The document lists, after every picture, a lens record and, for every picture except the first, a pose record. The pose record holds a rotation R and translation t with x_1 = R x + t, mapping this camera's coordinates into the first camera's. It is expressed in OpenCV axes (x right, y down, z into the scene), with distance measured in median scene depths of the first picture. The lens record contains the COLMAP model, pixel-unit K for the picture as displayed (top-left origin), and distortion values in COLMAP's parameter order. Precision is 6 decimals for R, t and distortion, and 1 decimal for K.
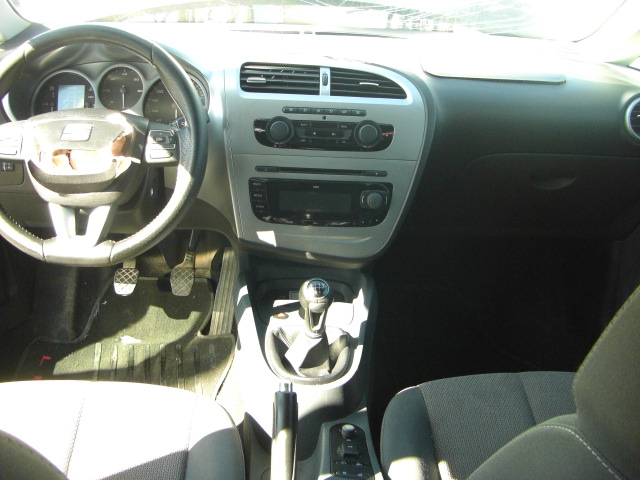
lens RADIAL K [[707.5, 0, 315.5], [0, 707.5, 240.5], [0, 0, 1]] dist [-0.126851, 0.000000]
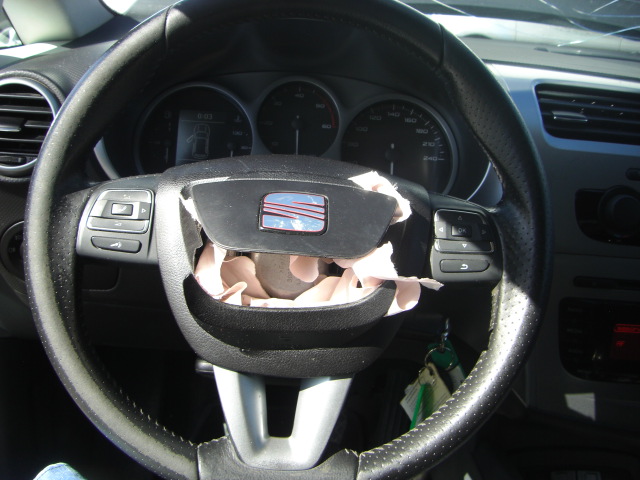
lens RADIAL K [[707.5, 0, 322.0], [0, 707.5, 237.5], [0, 0, 1]] dist [-0.126851, 0.000000]
pose [[0.999511, 0.030630, 0.006231, -0.278908], [-0.030140, 0.997266, -0.067467, -0.093739], [-0.008281, 0.067246, 0.997702, 0.475772]]
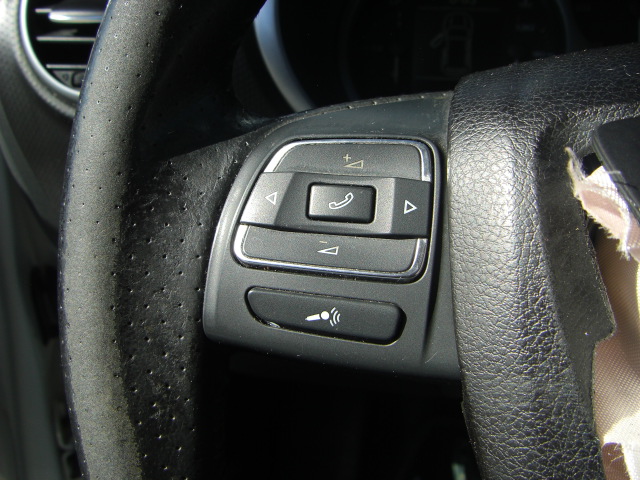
lens RADIAL K [[707.5, 0, 323.4], [0, 707.5, 239.5], [0, 0, 1]] dist [-0.126851, 0.000000]
pose [[0.978415, 0.041604, -0.202417, -0.368646], [-0.040049, 0.999128, 0.011774, -0.128291], [0.202730, -0.003414, 0.979229, 0.750978]]
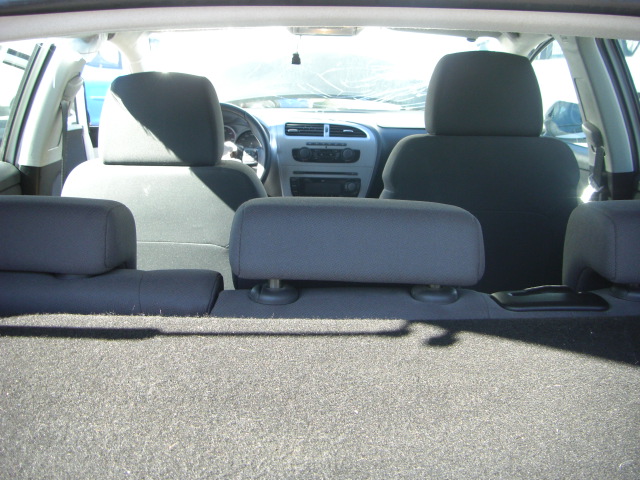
lens RADIAL K [[707.5, 0, 320.4], [0, 707.5, 241.0], [0, 0, 1]] dist [-0.126851, 0.000000]
pose [[0.999308, -0.019584, -0.031633, 0.054657], [0.014597, 0.988451, -0.150836, 0.401122], [0.034221, 0.150270, 0.988053, -0.976587]]
